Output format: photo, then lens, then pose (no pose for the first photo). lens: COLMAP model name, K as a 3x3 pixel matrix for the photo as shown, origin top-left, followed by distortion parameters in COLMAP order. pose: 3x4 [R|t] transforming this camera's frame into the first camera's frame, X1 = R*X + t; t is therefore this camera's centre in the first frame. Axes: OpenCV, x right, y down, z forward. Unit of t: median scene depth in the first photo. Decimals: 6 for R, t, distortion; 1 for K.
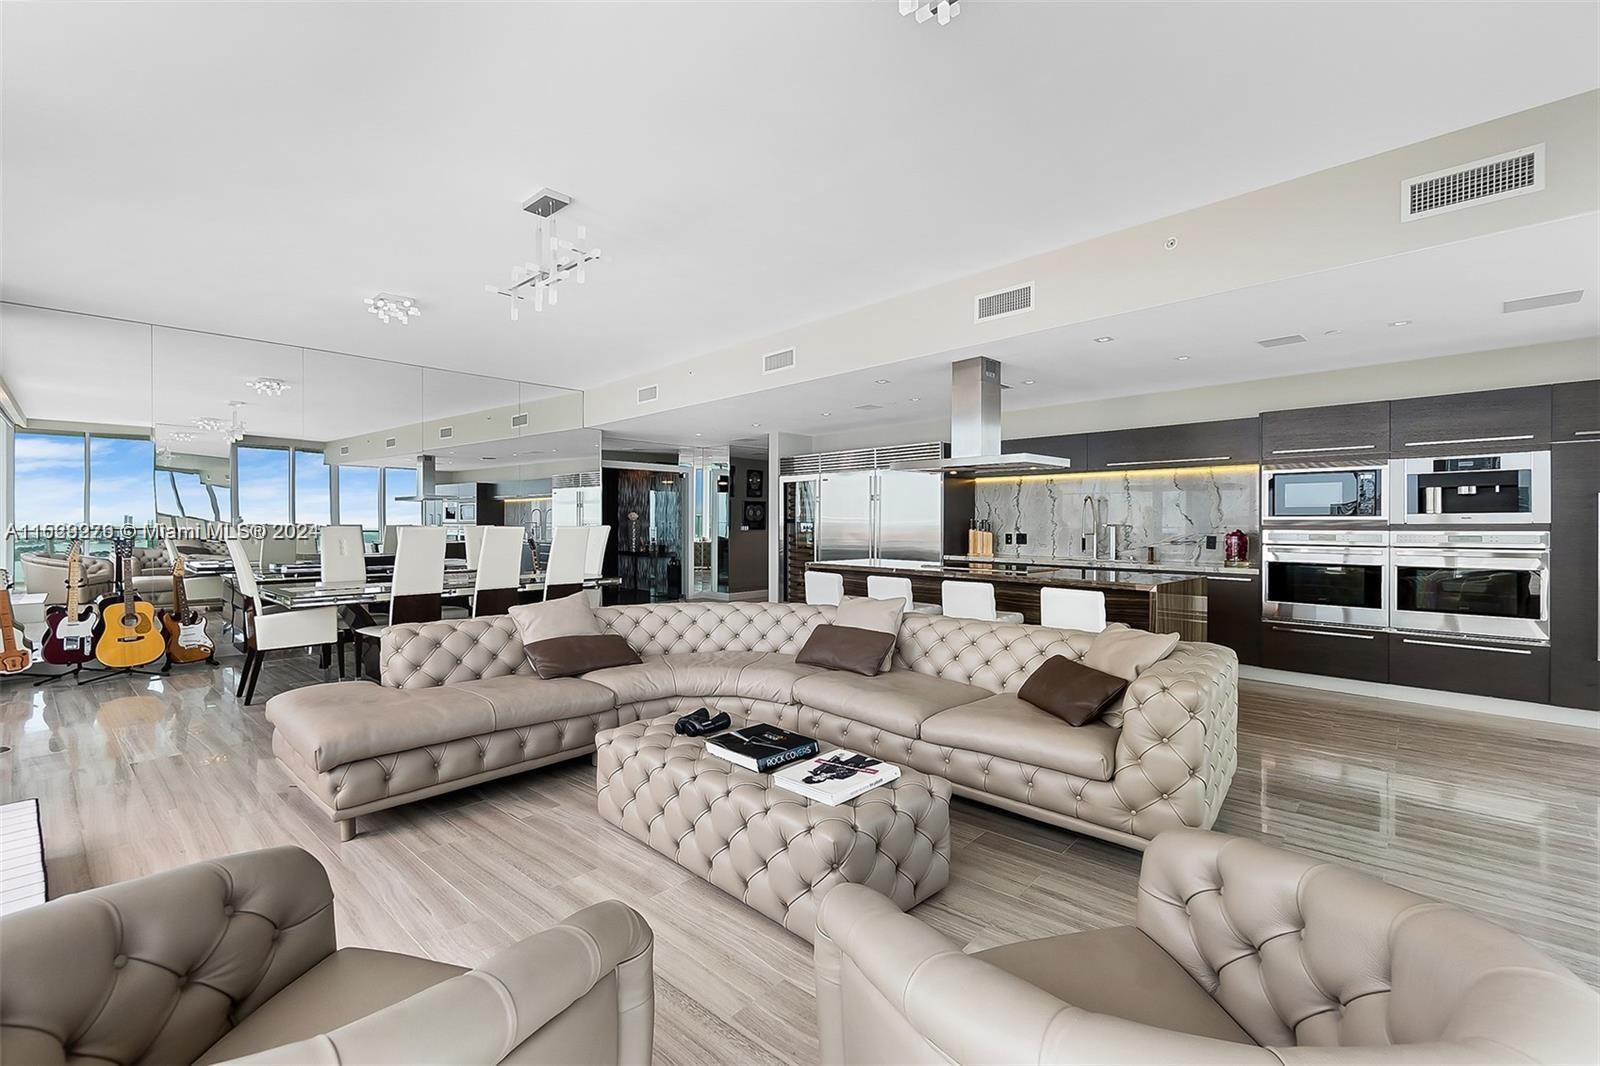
lens RADIAL K [[681.7, 0, 800.0], [0, 681.7, 533.0], [0, 0, 1]] dist [-0.000729, -0.000048]
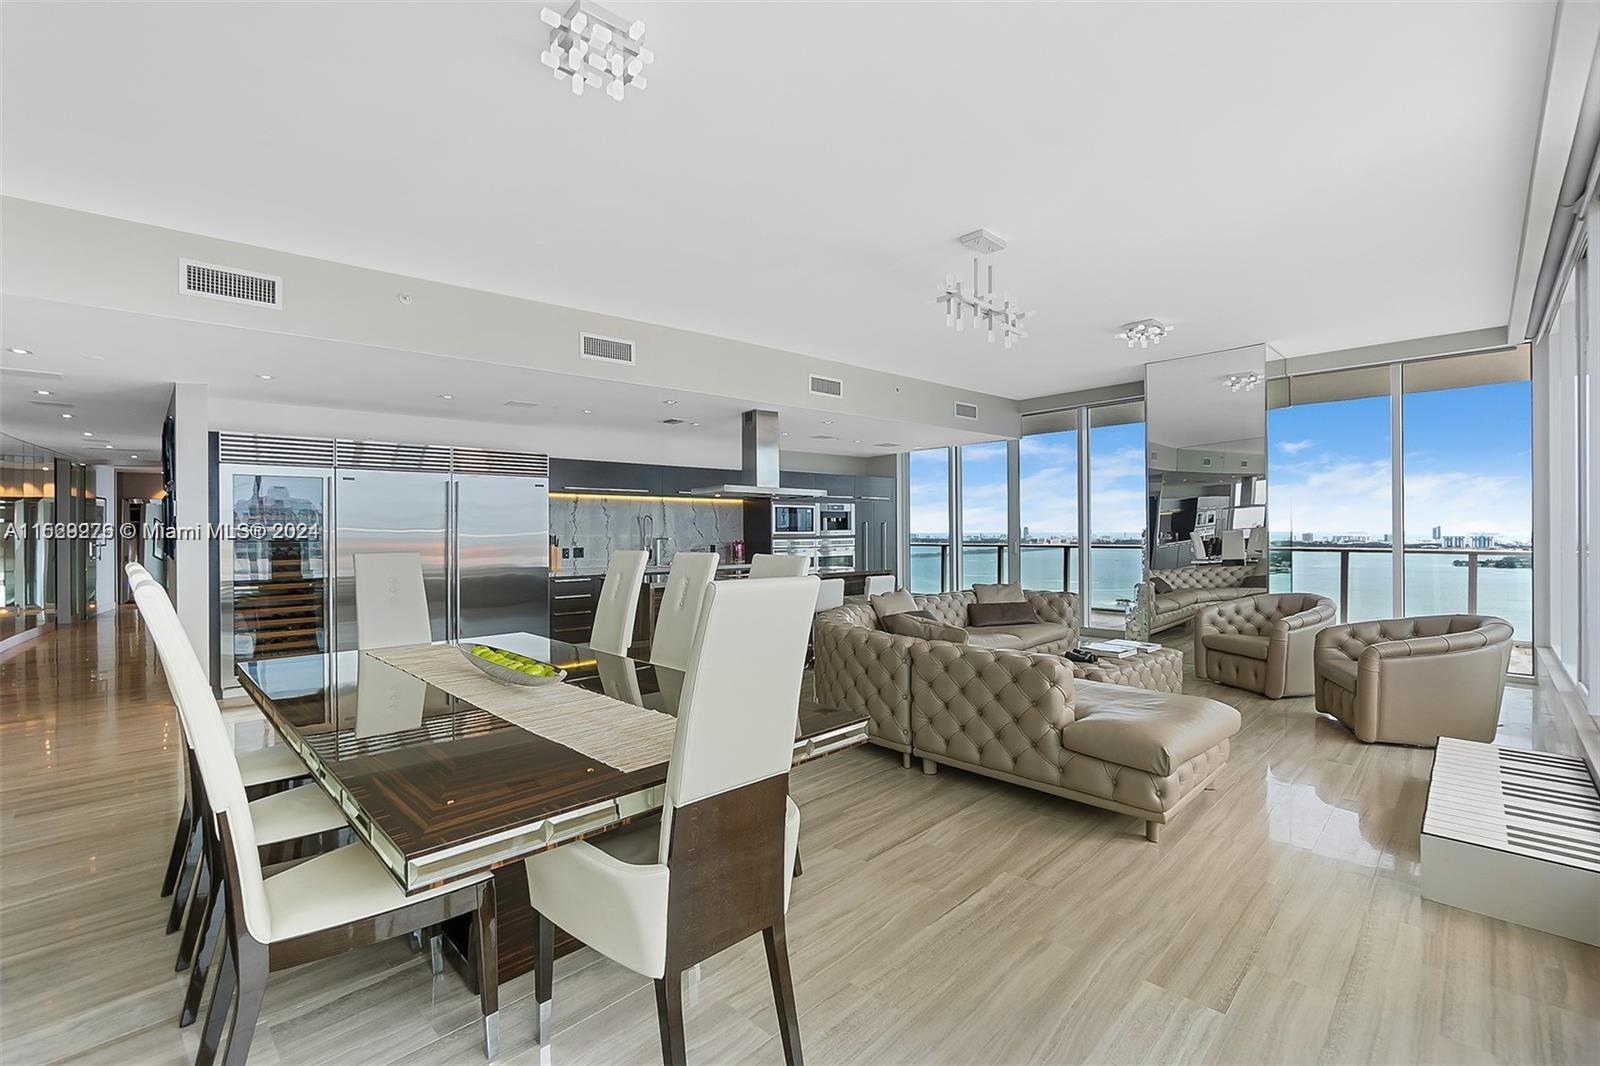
lens RADIAL K [[681.7, 0, 800.0], [0, 681.7, 533.0], [0, 0, 1]] dist [-0.000729, -0.000048]
pose [[0.031800, -0.000305, 0.999494, -1.139882], [0.022428, 0.999748, -0.000408, -0.021942], [-0.999243, 0.022429, 0.031799, 1.016153]]
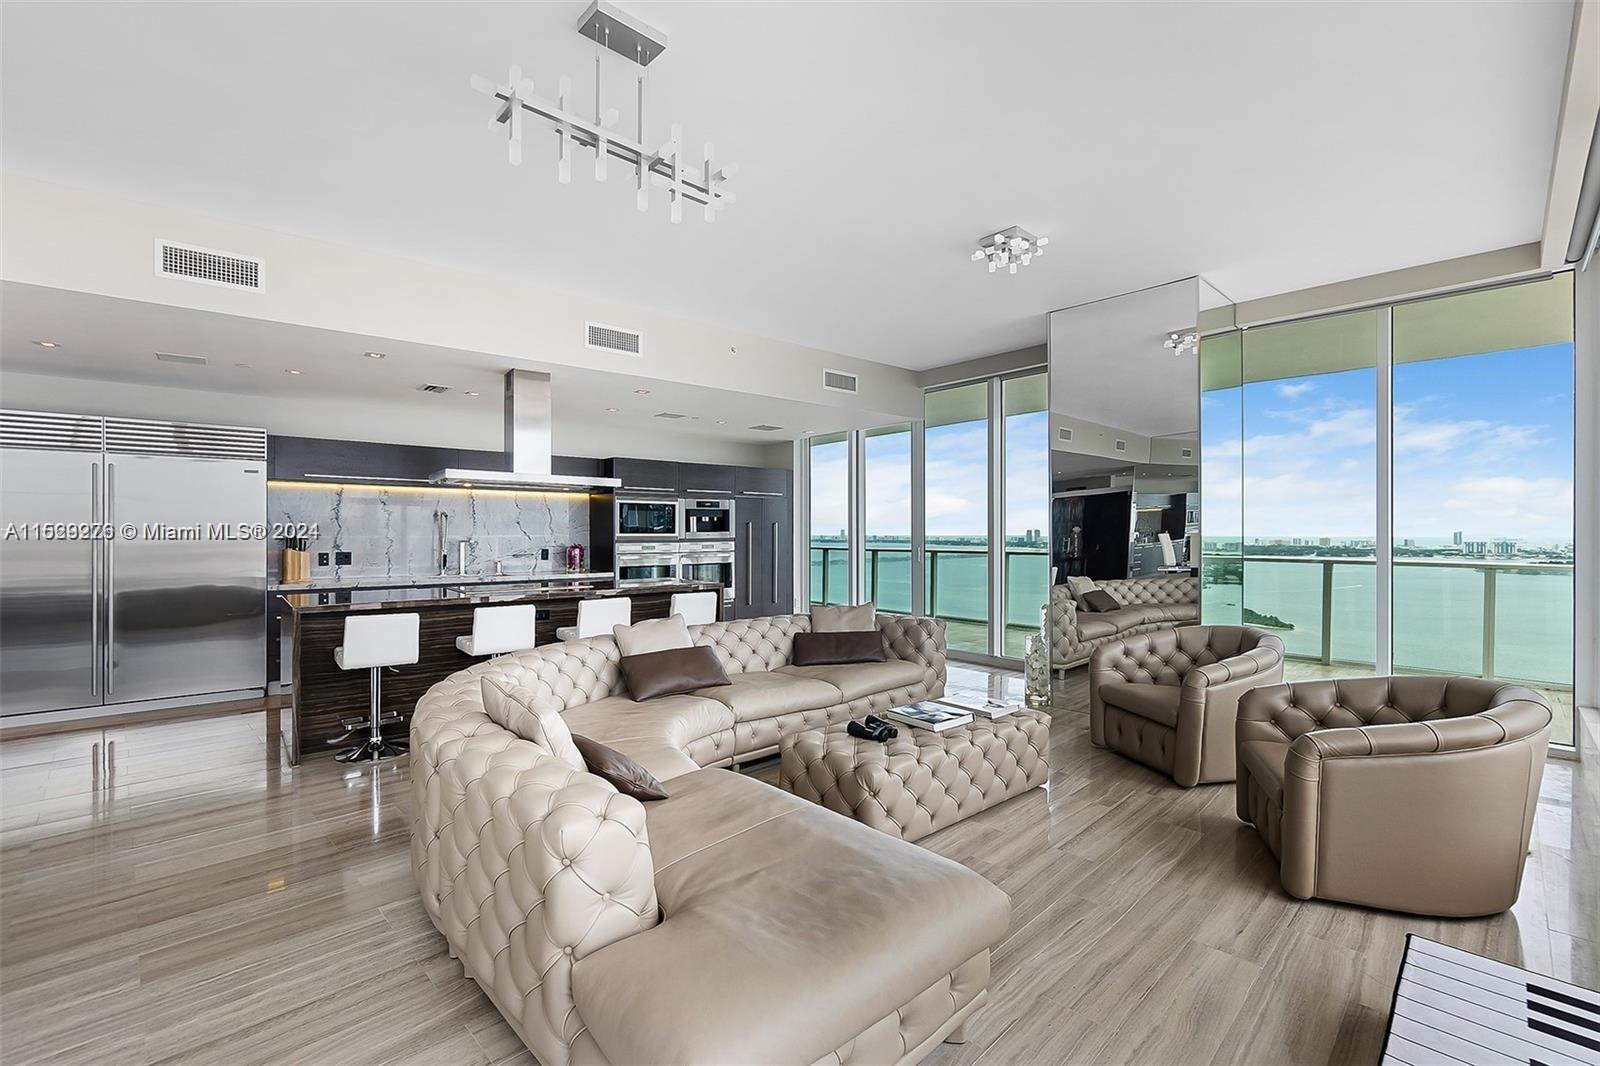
lens RADIAL K [[691.4, 0, 794.6], [0, 691.4, 535.0], [0, 0, 1]] dist [-0.002413, -0.000517]
pose [[0.045998, -0.000904, 0.998941, -0.781078], [0.016356, 0.999866, 0.000152, -0.017976], [-0.998808, 0.016331, 0.046007, 0.674829]]
